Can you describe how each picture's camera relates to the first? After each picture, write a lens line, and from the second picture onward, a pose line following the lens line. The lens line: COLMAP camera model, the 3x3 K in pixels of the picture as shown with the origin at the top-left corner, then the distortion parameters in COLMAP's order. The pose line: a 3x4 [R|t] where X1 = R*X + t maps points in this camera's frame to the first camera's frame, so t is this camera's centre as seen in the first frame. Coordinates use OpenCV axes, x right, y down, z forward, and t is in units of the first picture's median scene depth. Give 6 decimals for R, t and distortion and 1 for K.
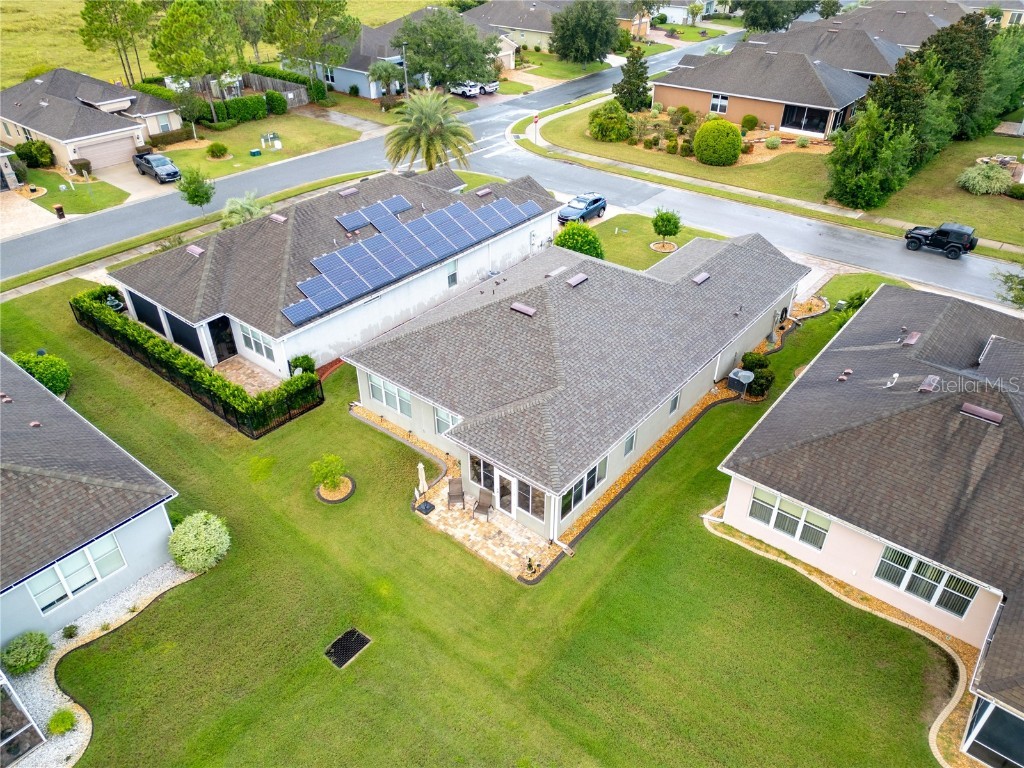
lens RADIAL K [[720.4, 0, 507.8], [0, 720.4, 380.7], [0, 0, 1]] dist [0.051541, -0.029574]
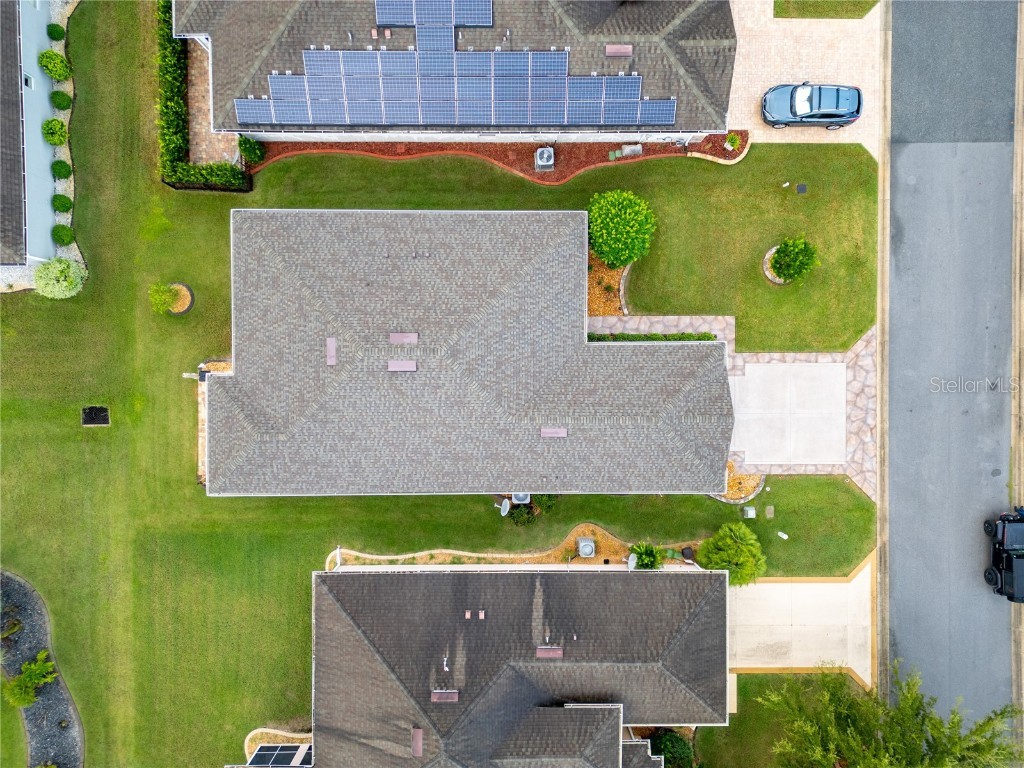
lens RADIAL K [[720.4, 0, 513.1], [0, 720.4, 379.1], [0, 0, 1]] dist [0.051541, -0.029574]
pose [[0.636847, 0.770741, 0.019596, 0.190158], [-0.437448, 0.340291, 0.832371, -1.018020], [0.634874, -0.538665, 0.553873, 0.583789]]
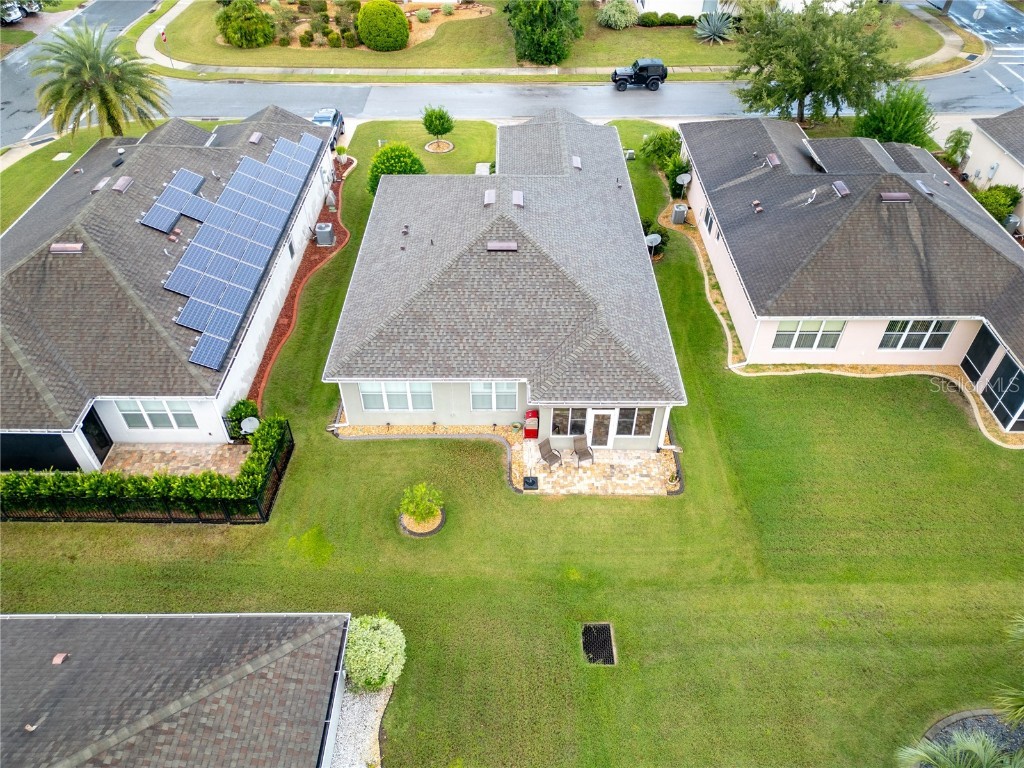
lens RADIAL K [[720.4, 0, 509.9], [0, 720.4, 385.0], [0, 0, 1]] dist [0.051541, -0.029574]
pose [[0.774477, -0.423644, 0.469799, -0.472332], [0.350336, 0.905595, 0.239087, -0.154457], [-0.526736, -0.020580, 0.849780, 0.211616]]
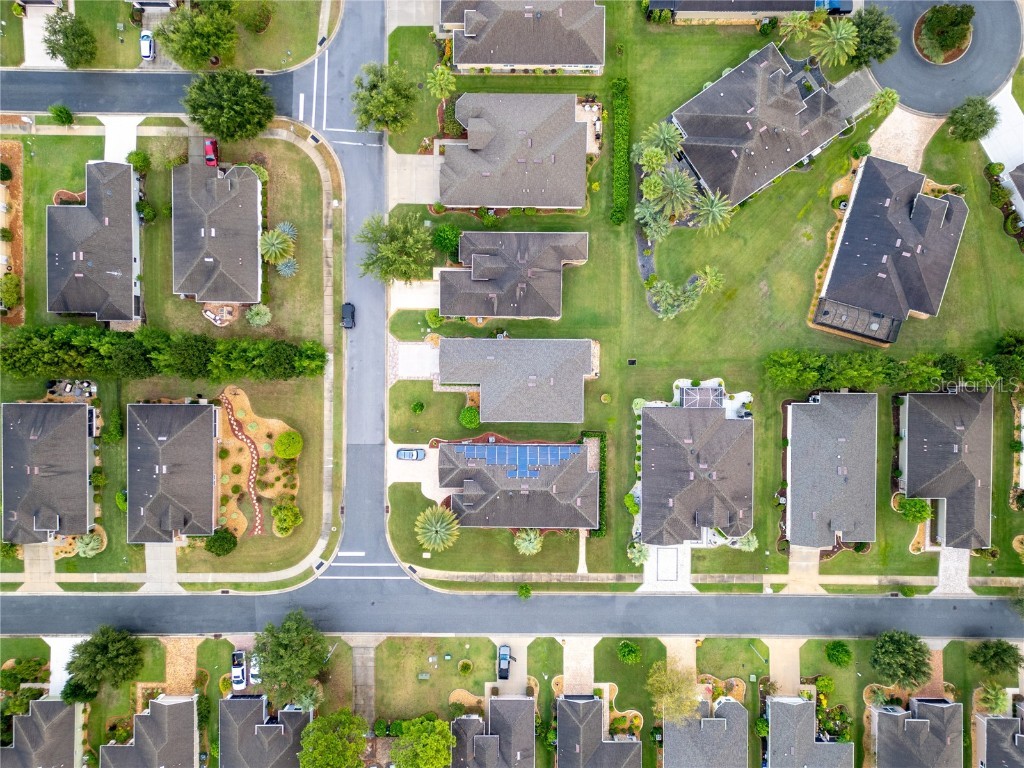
lens RADIAL K [[720.4, 0, 510.1], [0, 720.4, 383.3], [0, 0, 1]] dist [0.051541, -0.029574]
pose [[-0.628330, -0.777902, -0.008331, 0.174511], [0.430953, -0.356967, 0.828767, -3.147702], [-0.647673, 0.517149, 0.559532, -0.860444]]
